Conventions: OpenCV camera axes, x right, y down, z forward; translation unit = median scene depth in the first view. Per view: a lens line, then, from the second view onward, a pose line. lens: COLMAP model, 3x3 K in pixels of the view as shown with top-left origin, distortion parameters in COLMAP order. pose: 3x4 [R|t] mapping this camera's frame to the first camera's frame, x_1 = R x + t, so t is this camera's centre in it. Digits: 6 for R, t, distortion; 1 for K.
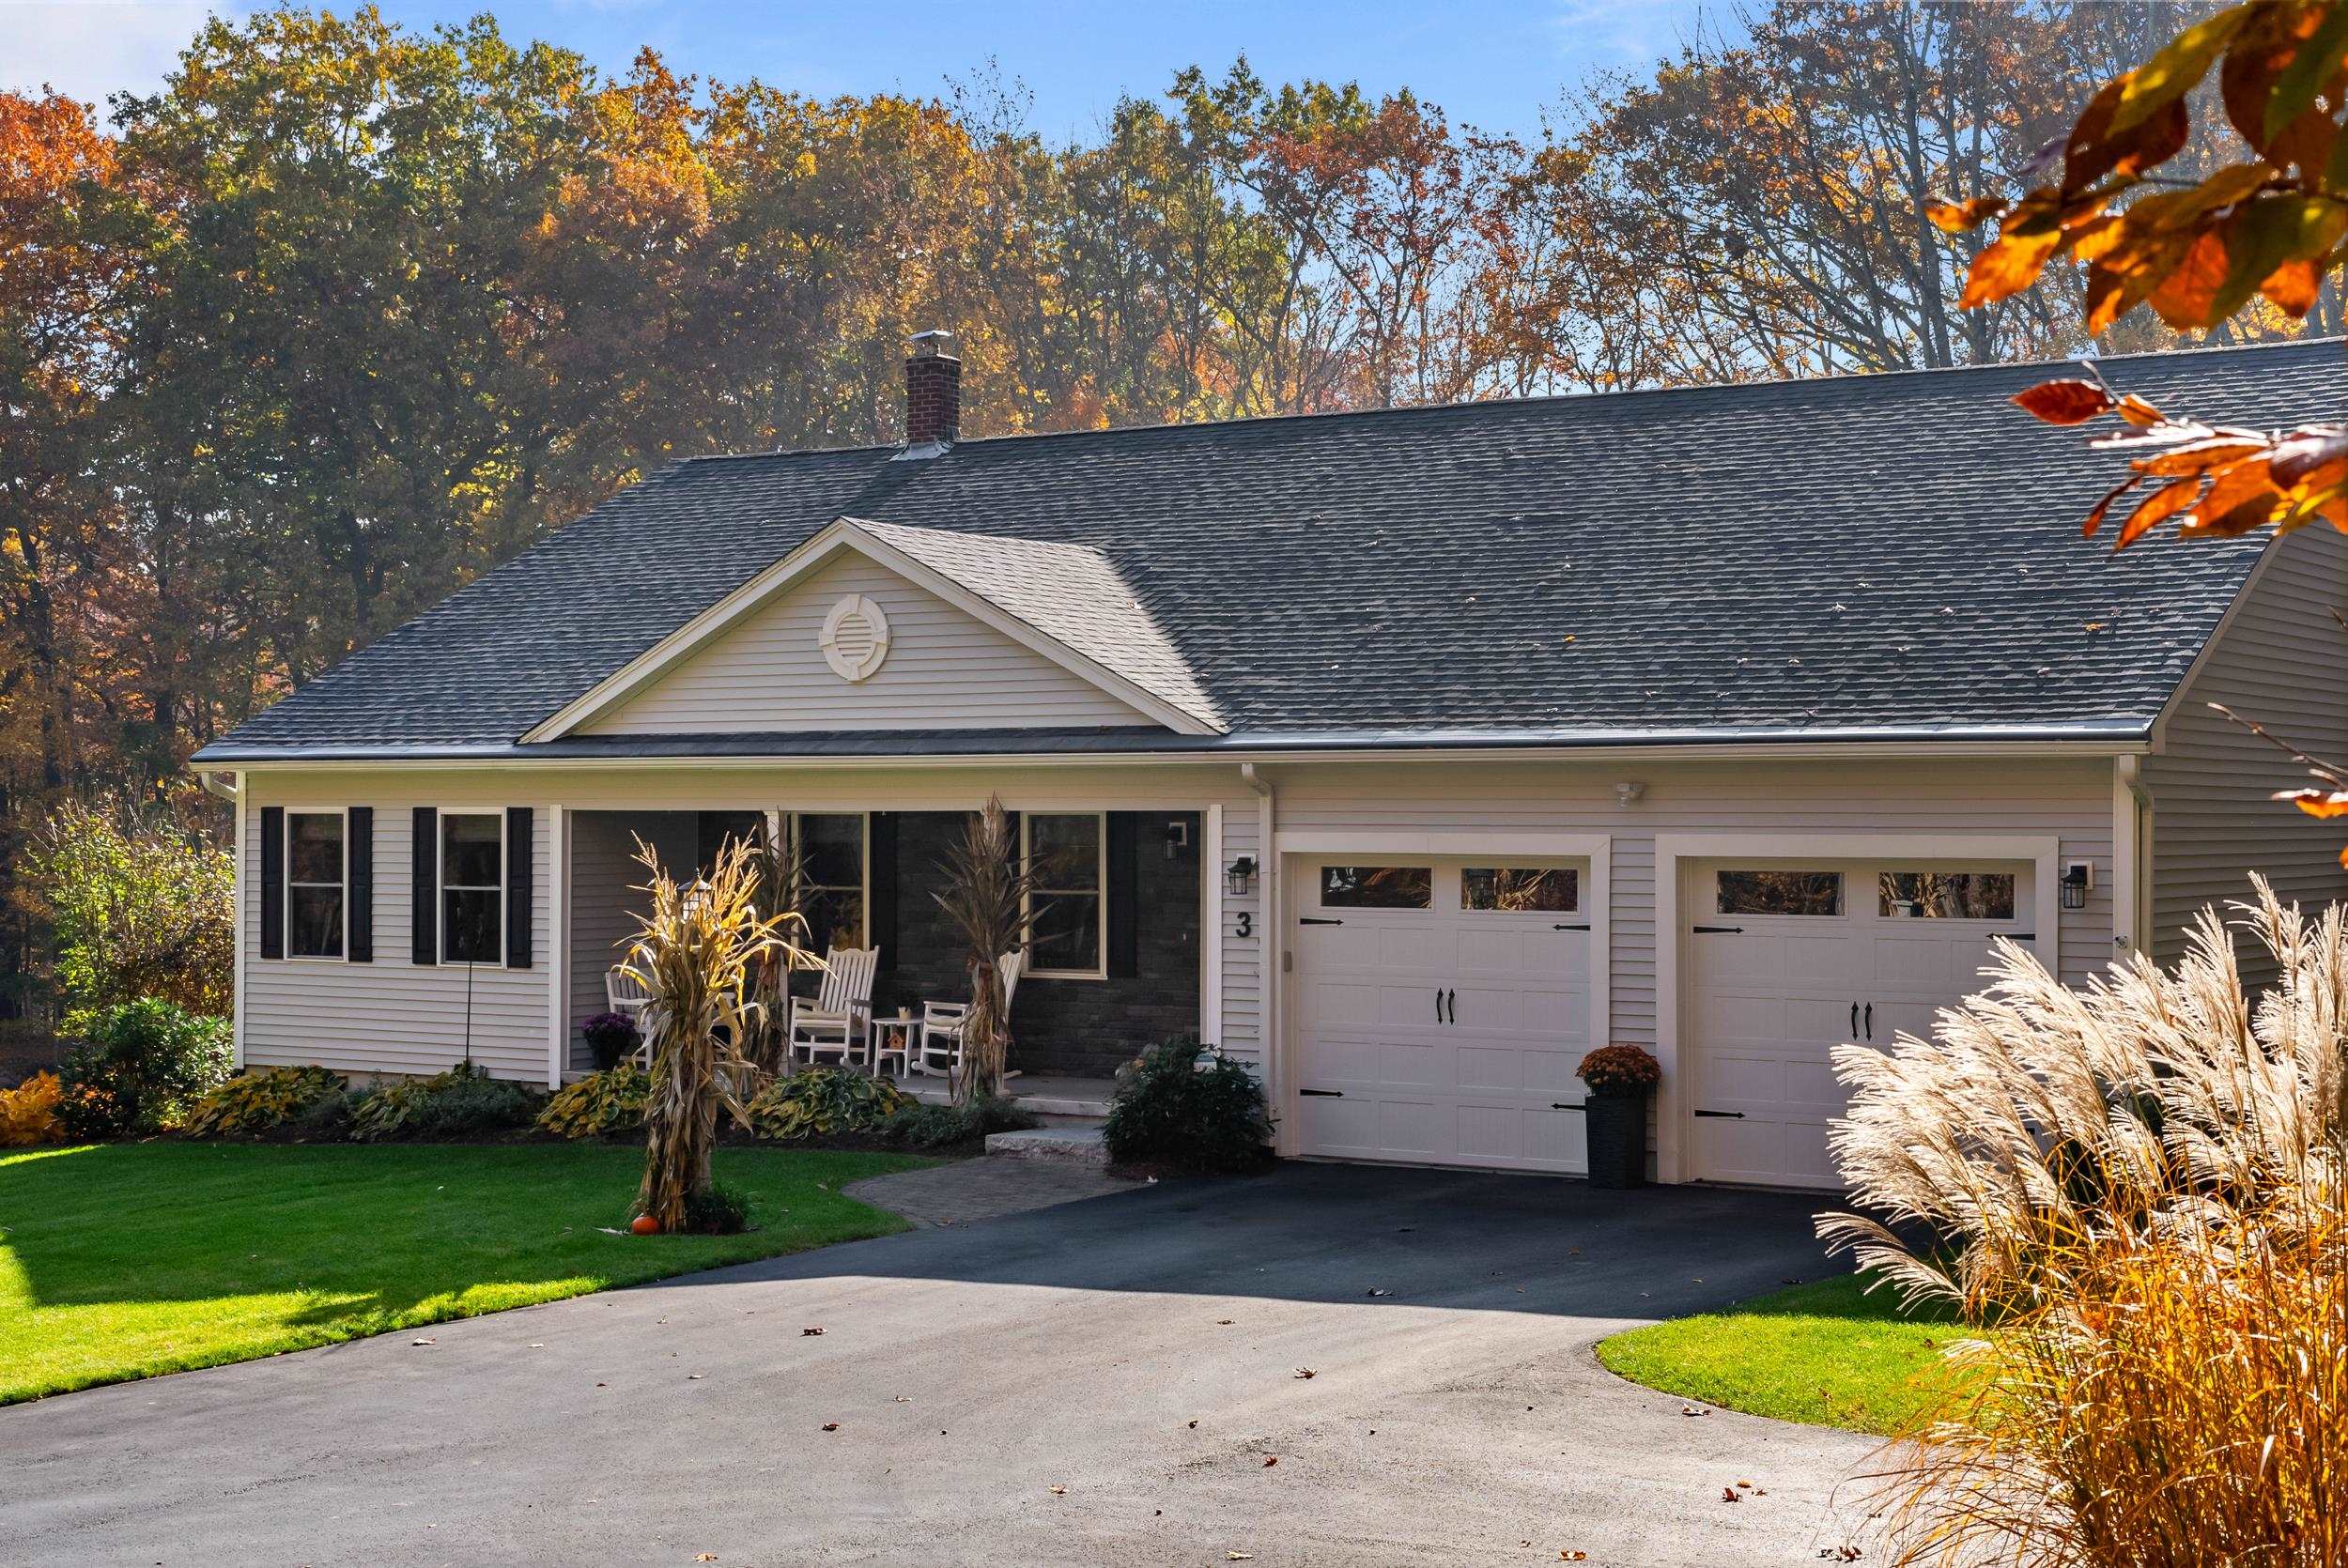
lens RADIAL K [[3395.5, 0, 1163.8], [0, 3395.5, 788.4], [0, 0, 1]] dist [0.018525, 0.000000]
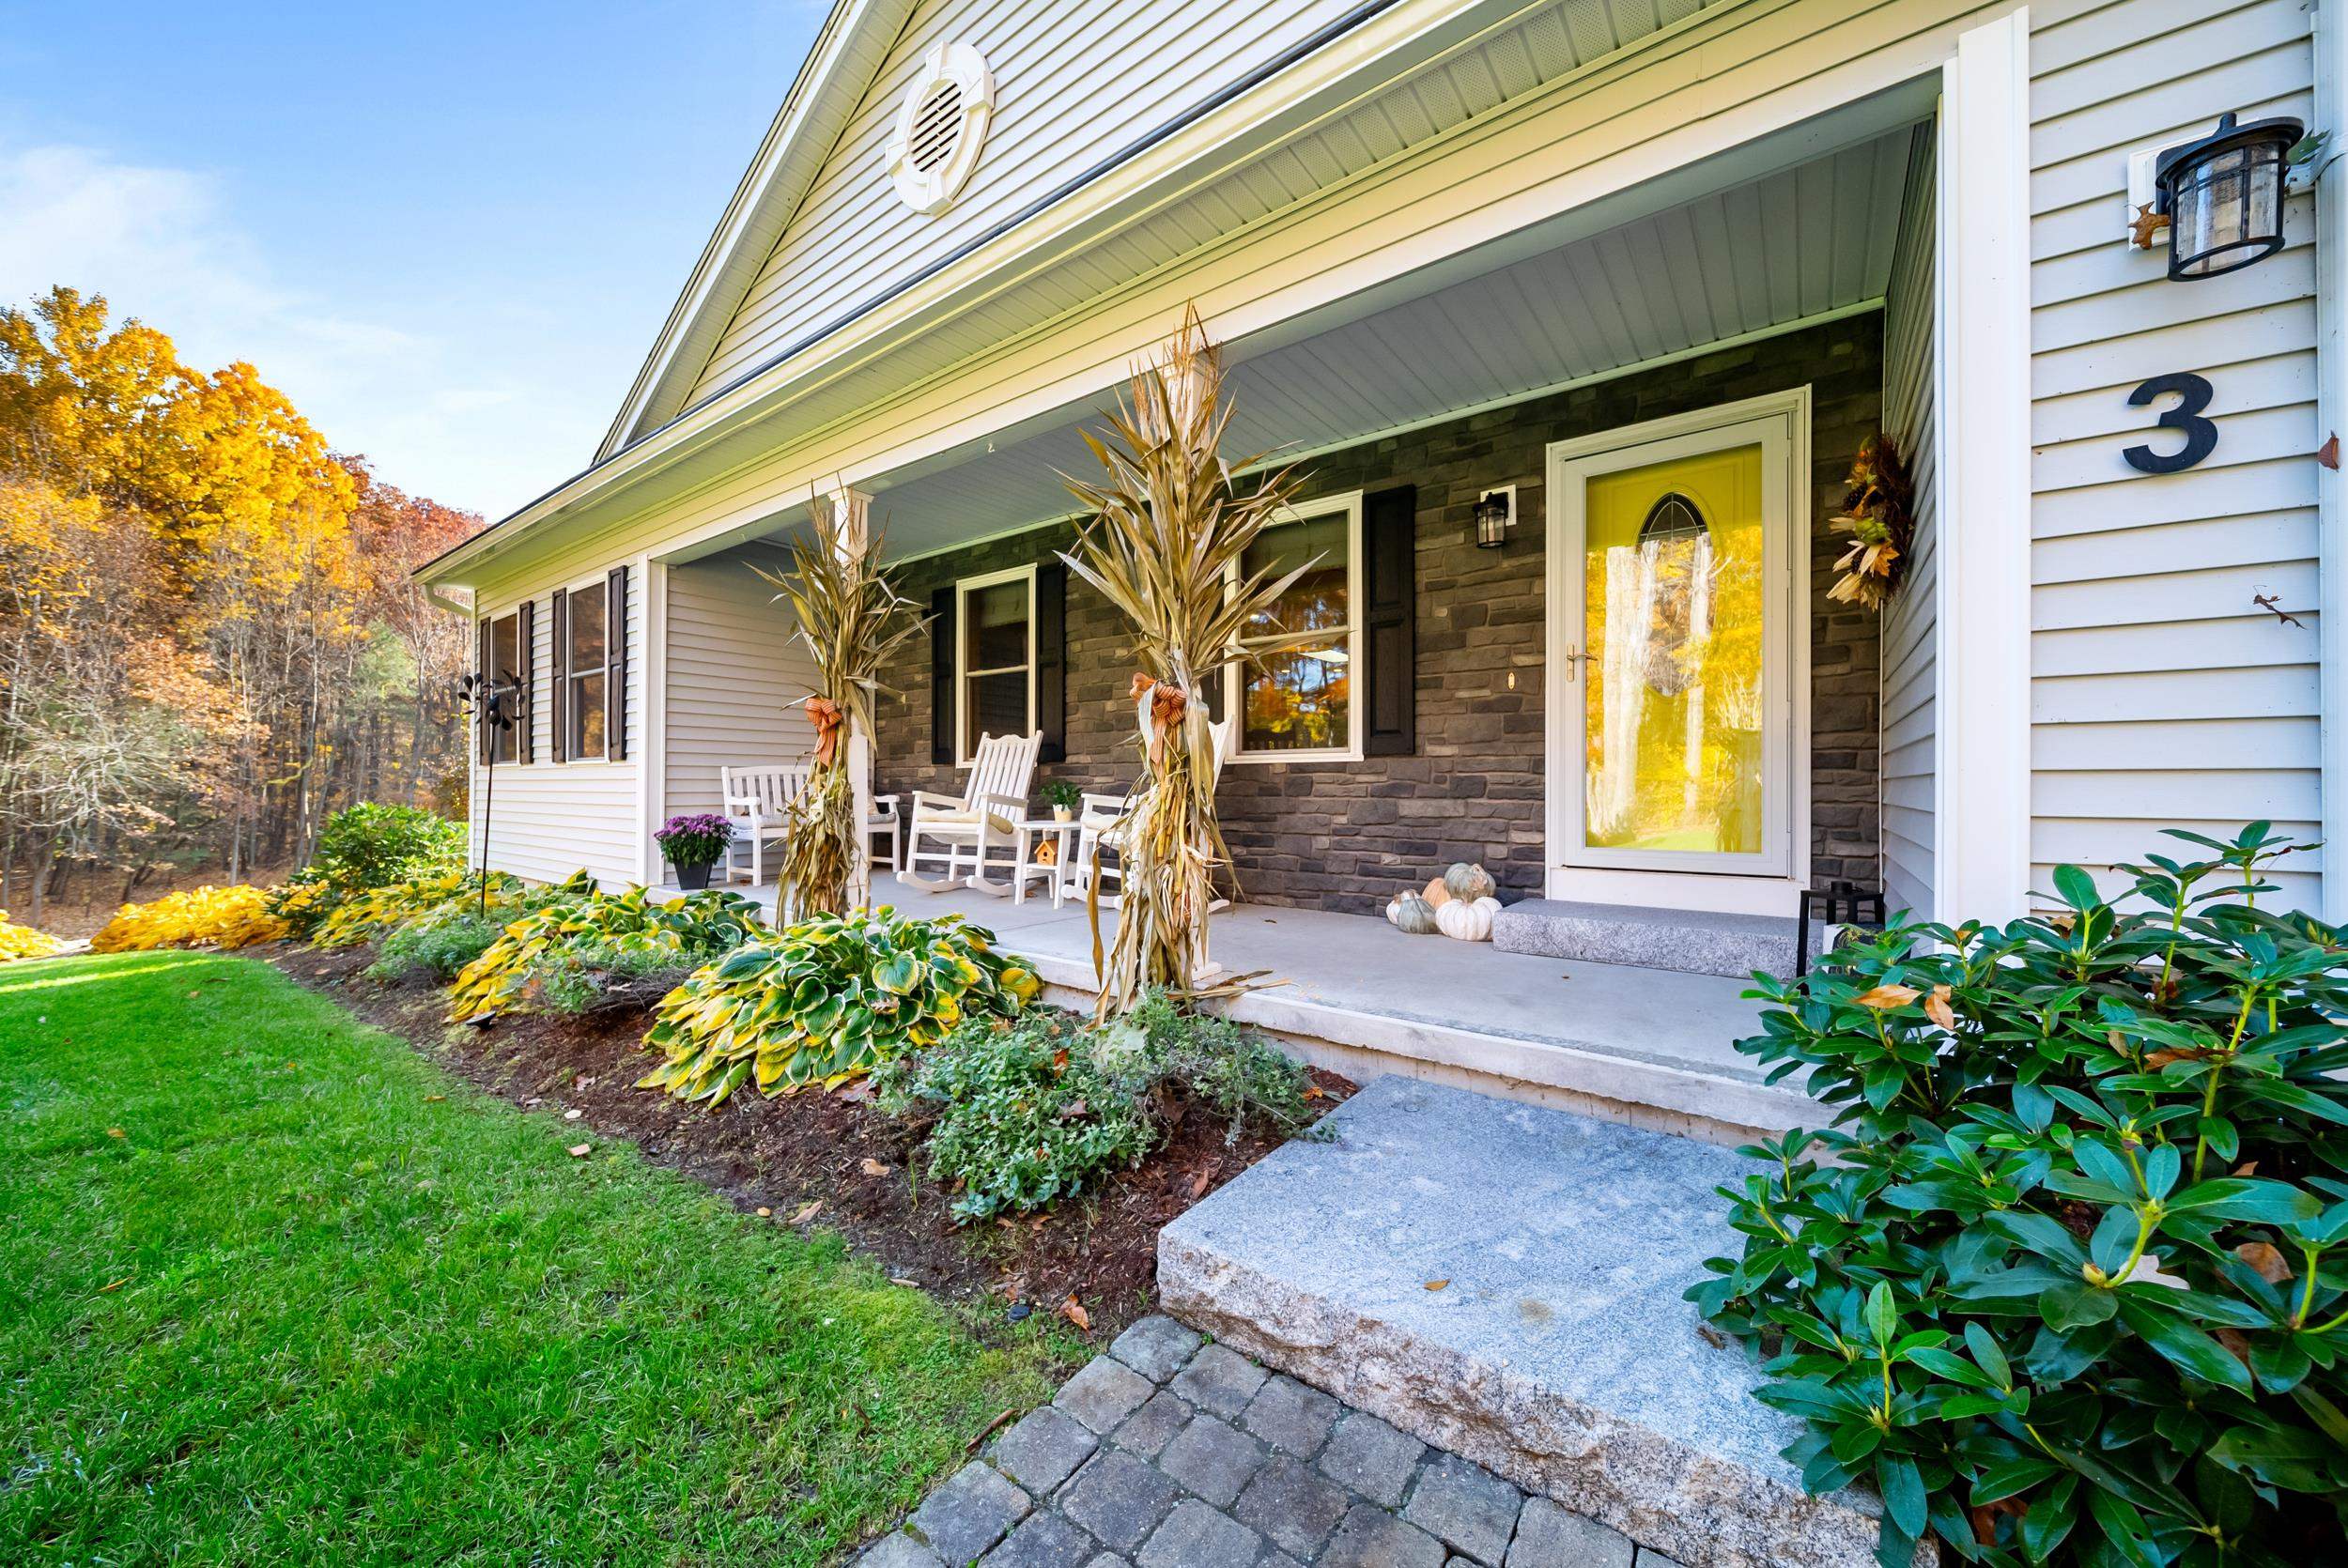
lens RADIAL K [[831.5, 0, 1183.6], [0, 831.5, 786.5], [0, 0, 1]] dist [0.001227, -0.001703]
pose [[0.998614, 0.001659, -0.052605, -0.045132], [-0.001335, 0.999980, 0.006191, 0.064350], [0.052614, -0.006112, 0.998596, 0.895702]]
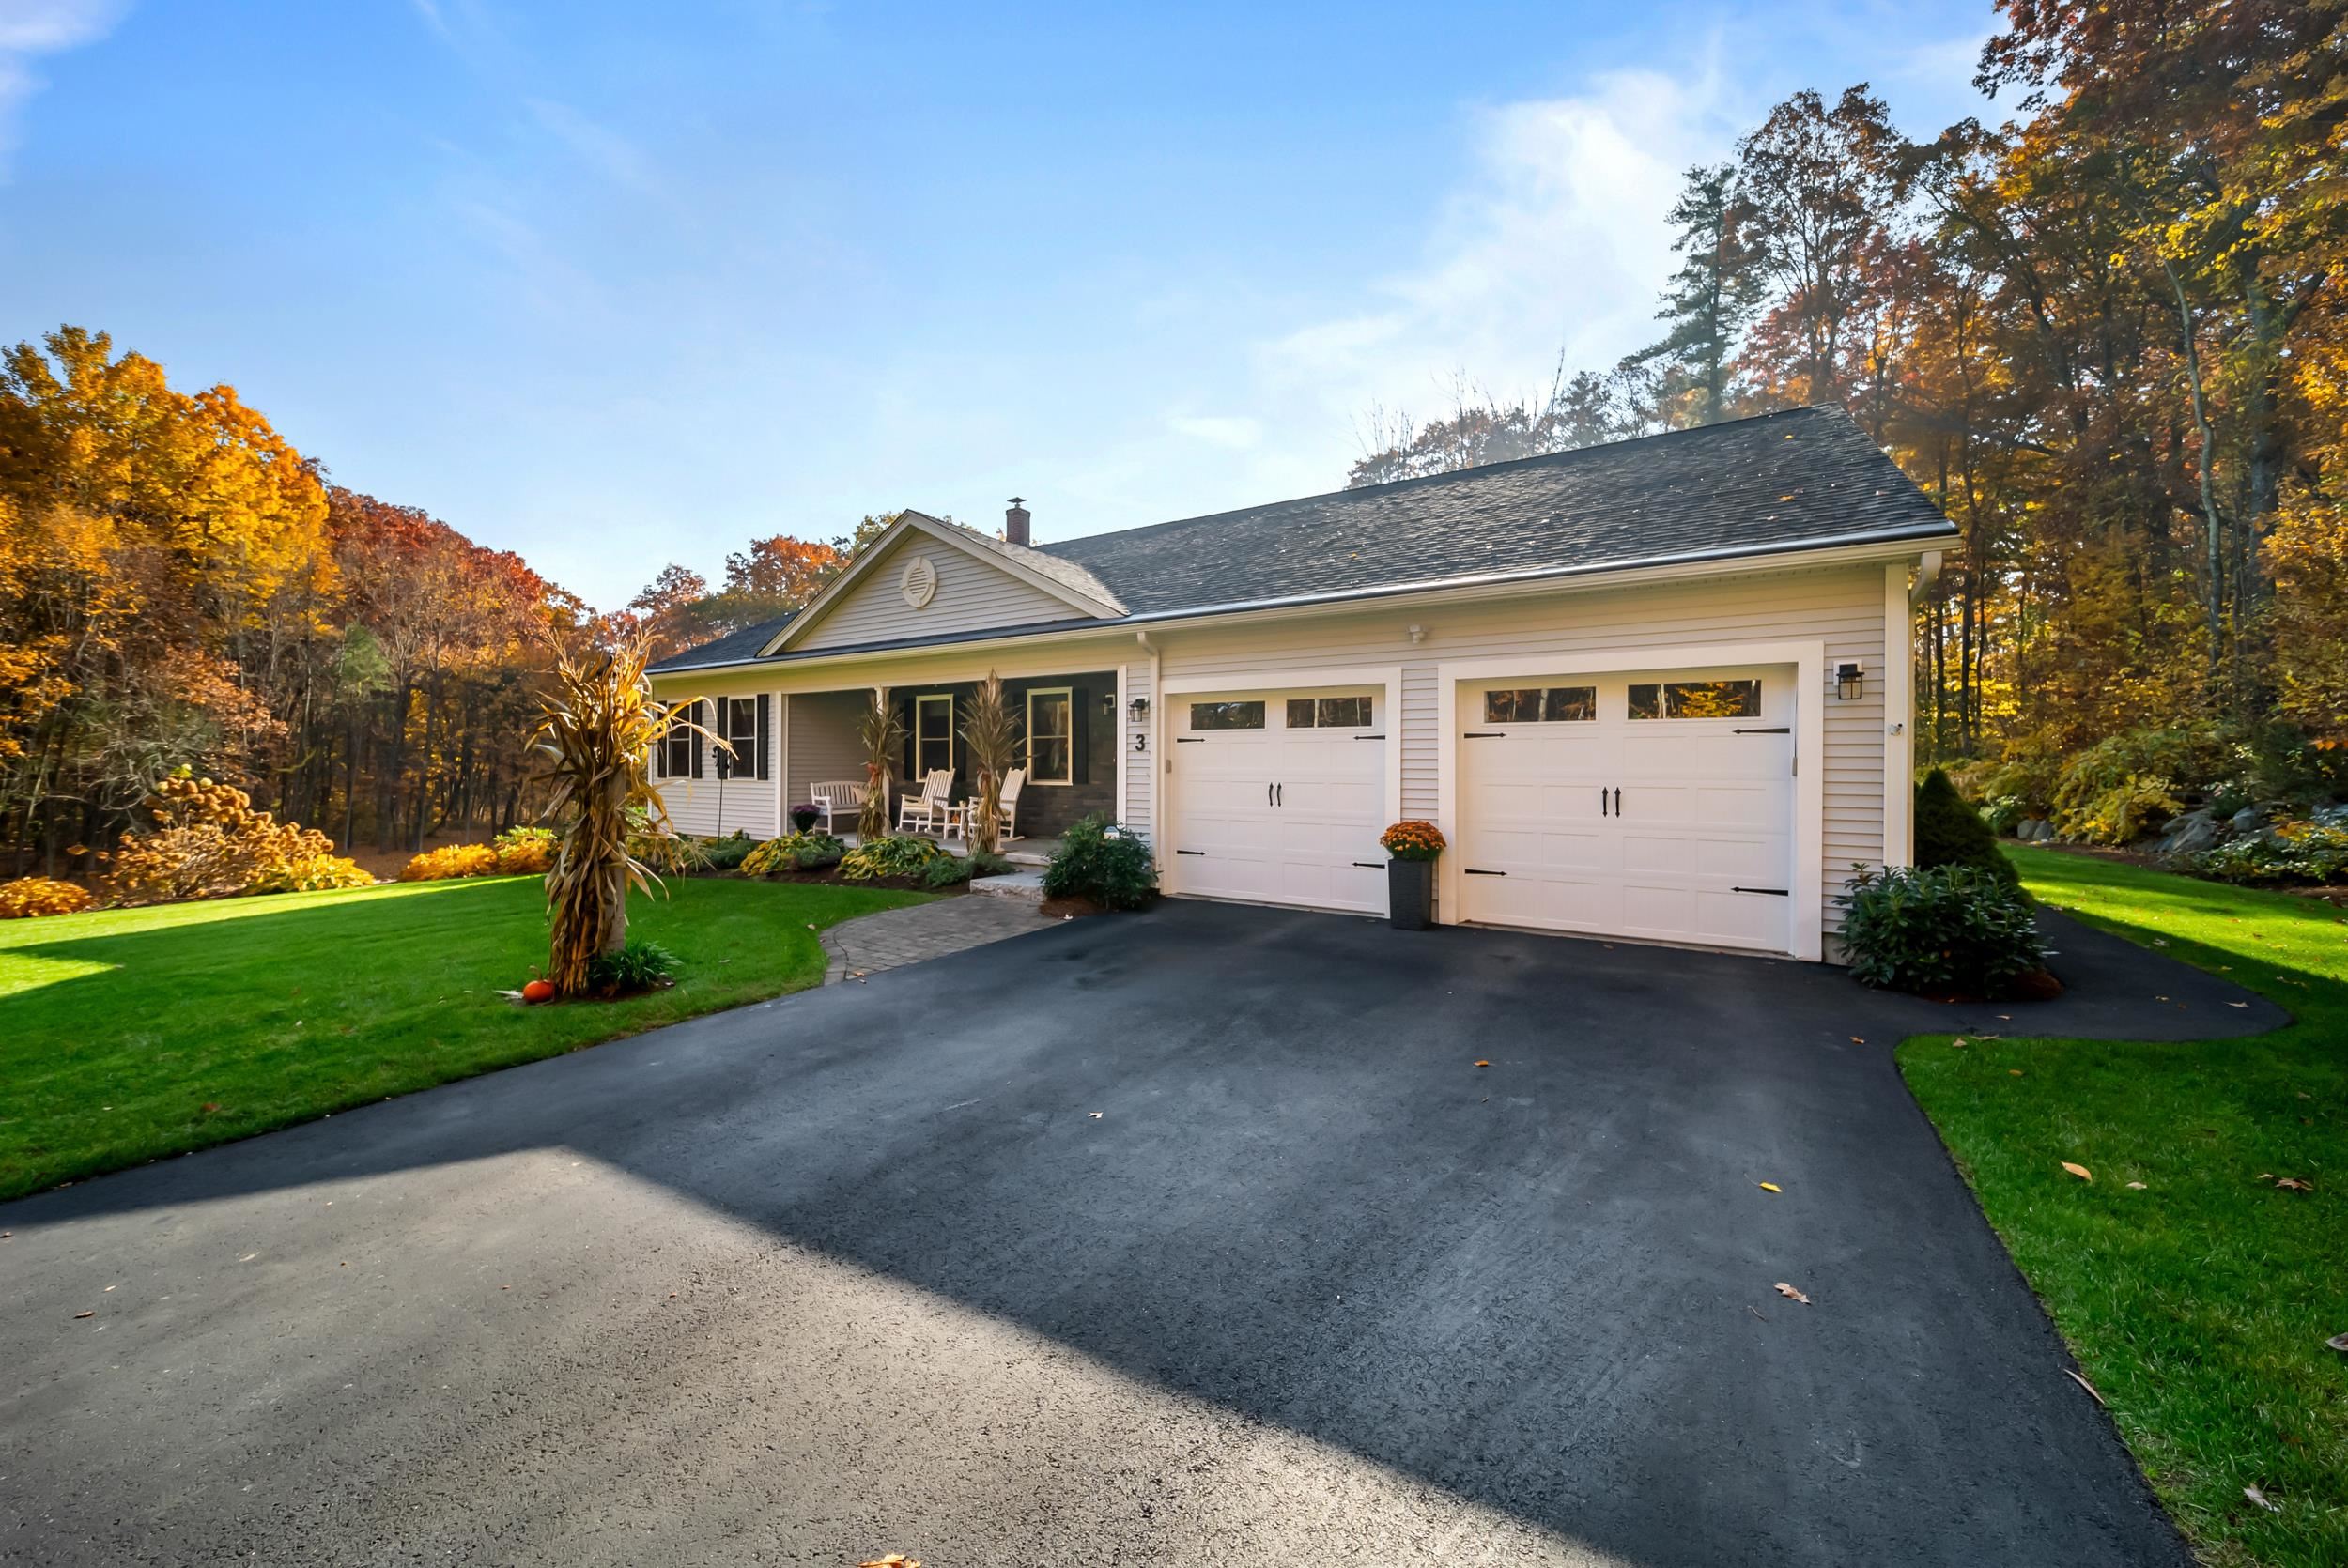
lens RADIAL K [[831.5, 0, 1175.6], [0, 831.5, 775.5], [0, 0, 1]] dist [0.001227, -0.001703]
pose [[0.999782, 0.001722, 0.020823, 0.030412], [-0.002108, 0.999826, 0.018541, 0.046101], [-0.020787, -0.018581, 0.999611, 0.600270]]
